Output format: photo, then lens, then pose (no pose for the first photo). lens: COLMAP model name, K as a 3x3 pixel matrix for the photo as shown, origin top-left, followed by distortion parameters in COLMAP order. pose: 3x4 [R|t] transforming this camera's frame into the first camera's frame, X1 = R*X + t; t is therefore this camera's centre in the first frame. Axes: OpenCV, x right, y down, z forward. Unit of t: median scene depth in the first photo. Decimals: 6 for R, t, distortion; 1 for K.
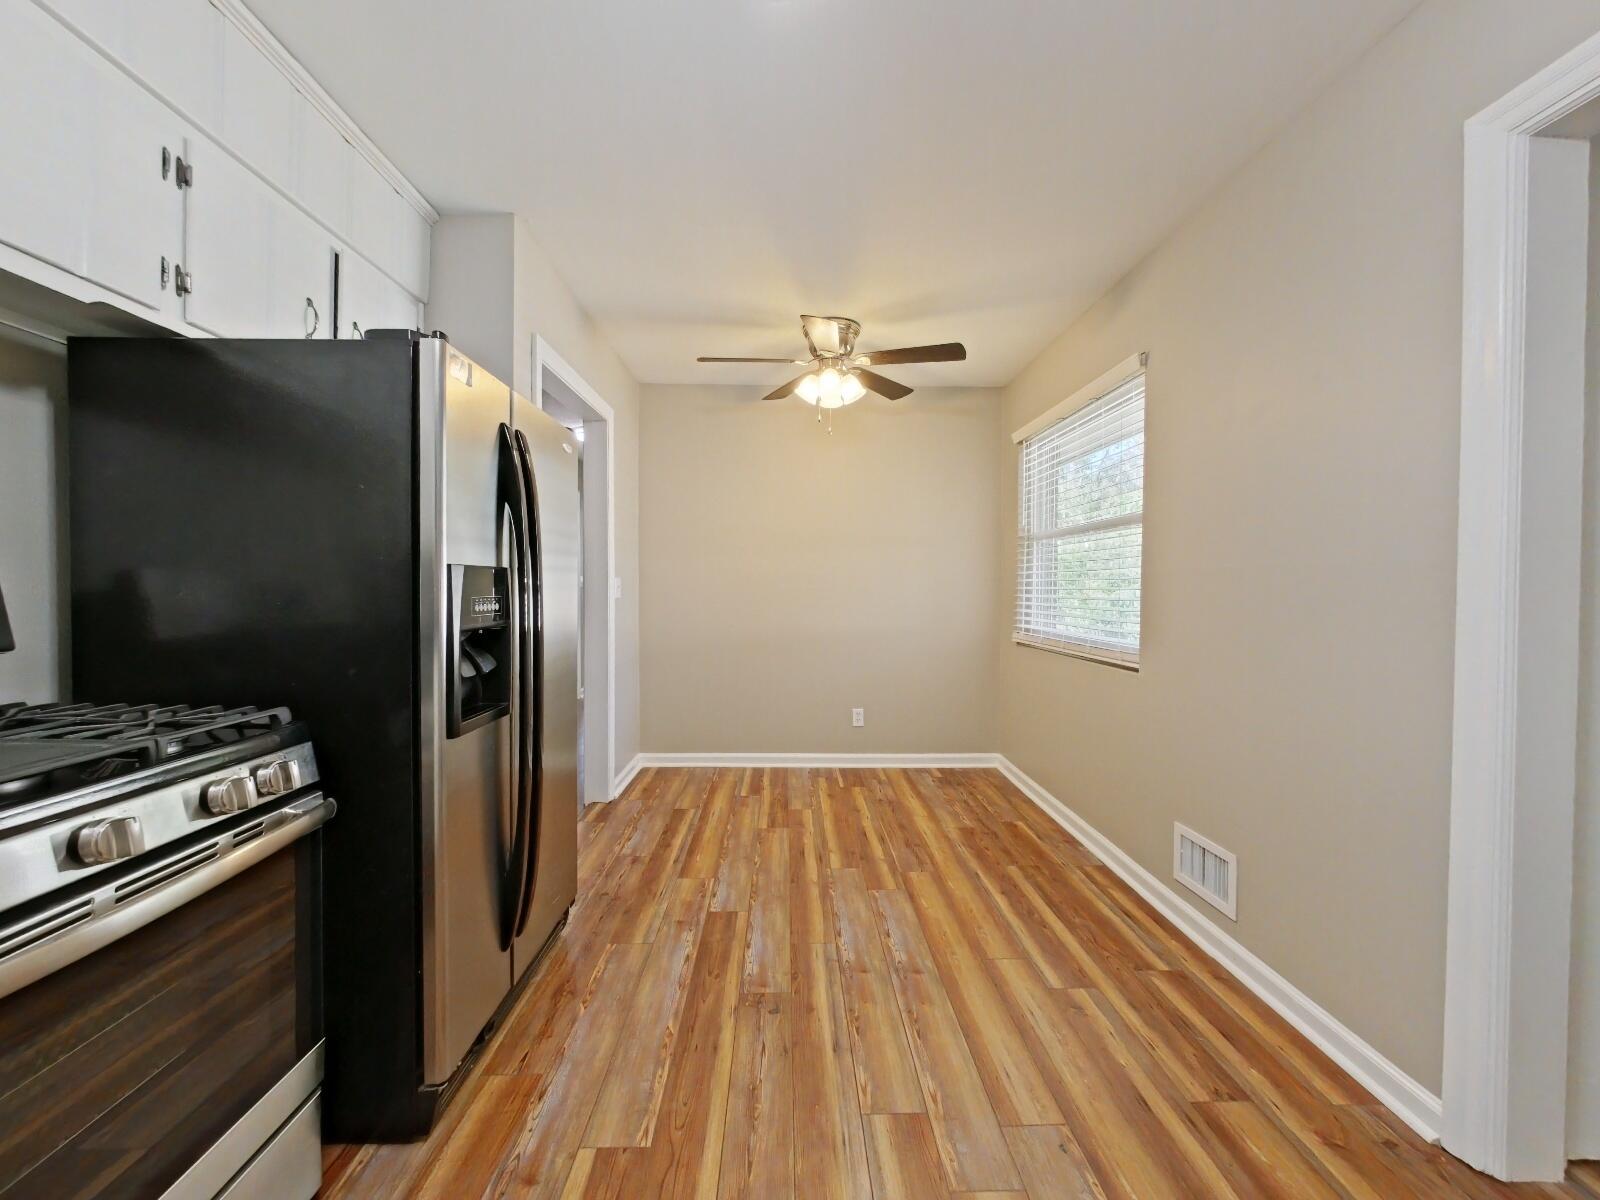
lens RADIAL K [[635.6, 0, 793.9], [0, 635.6, 595.4], [0, 0, 1]] dist [0.000133, 0.000169]
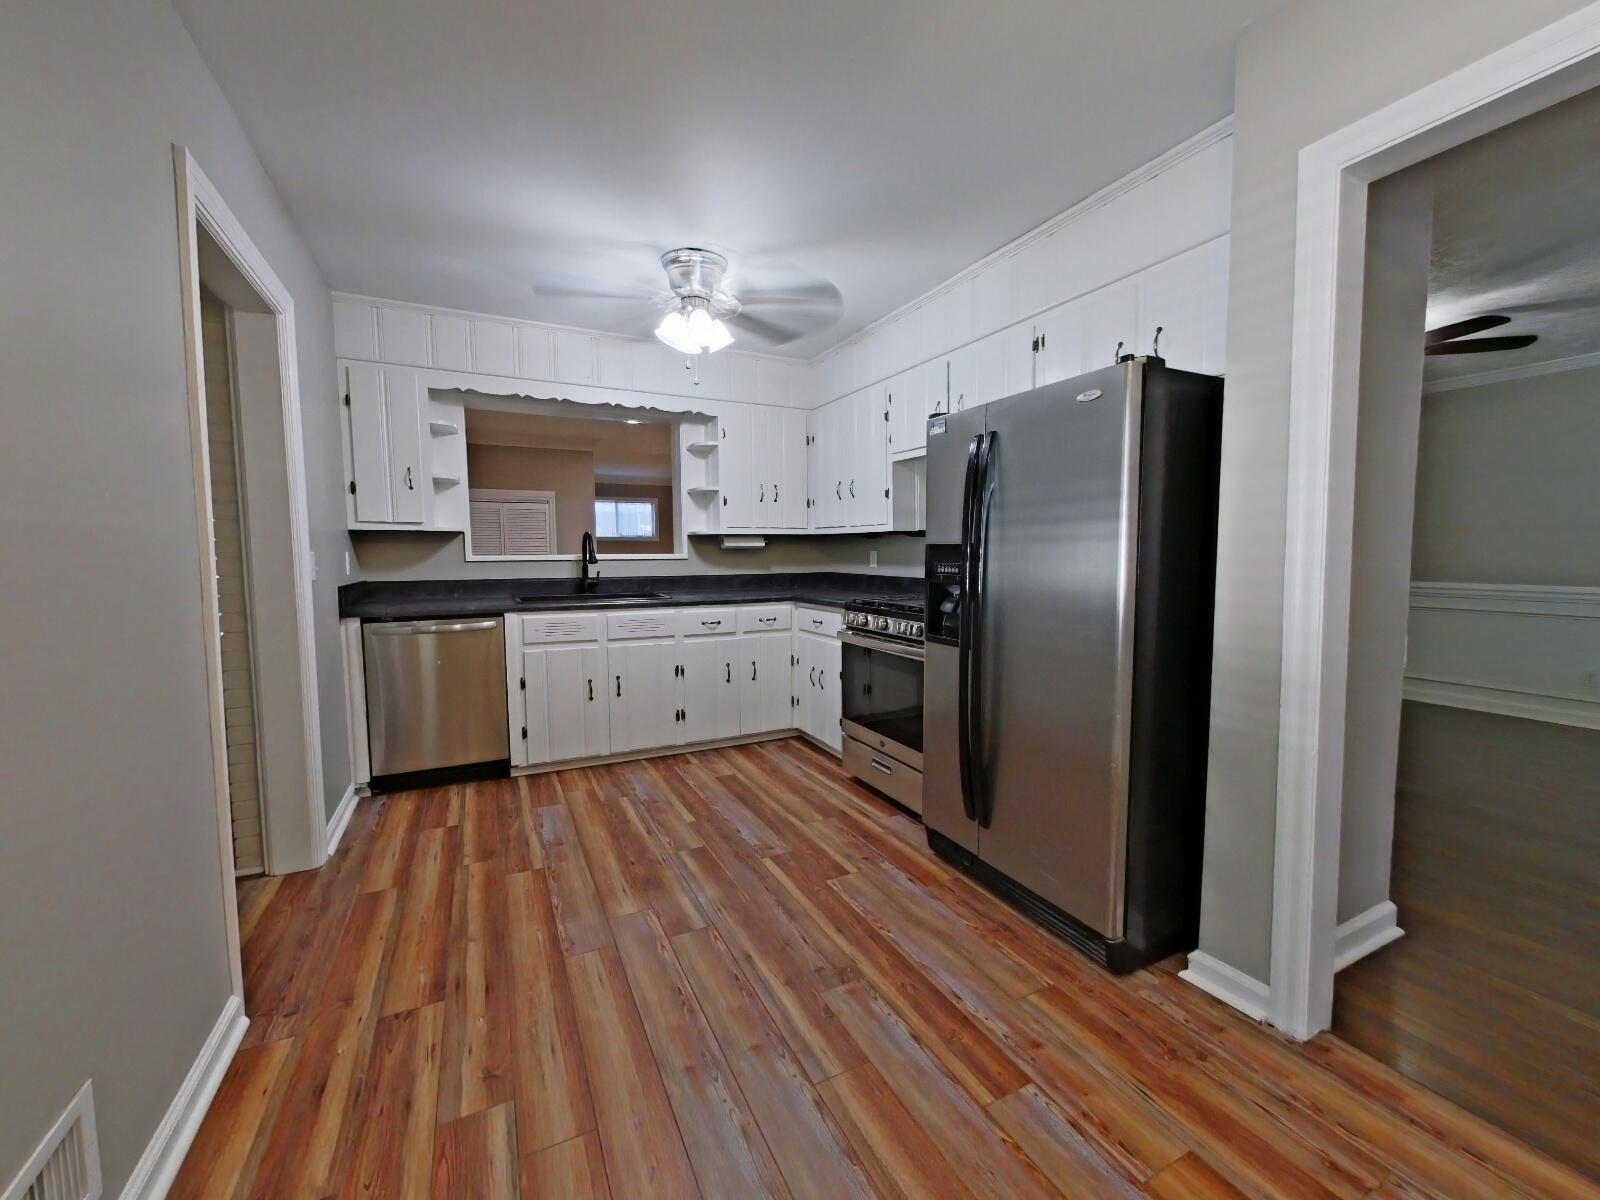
lens RADIAL K [[635.6, 0, 796.6], [0, 635.6, 602.3], [0, 0, 1]] dist [0.000133, 0.000169]
pose [[-0.903828, 0.028961, -0.426916, 0.422233], [-0.007370, 0.996505, 0.083203, -0.024254], [0.427834, 0.078348, -0.900455, 1.851073]]
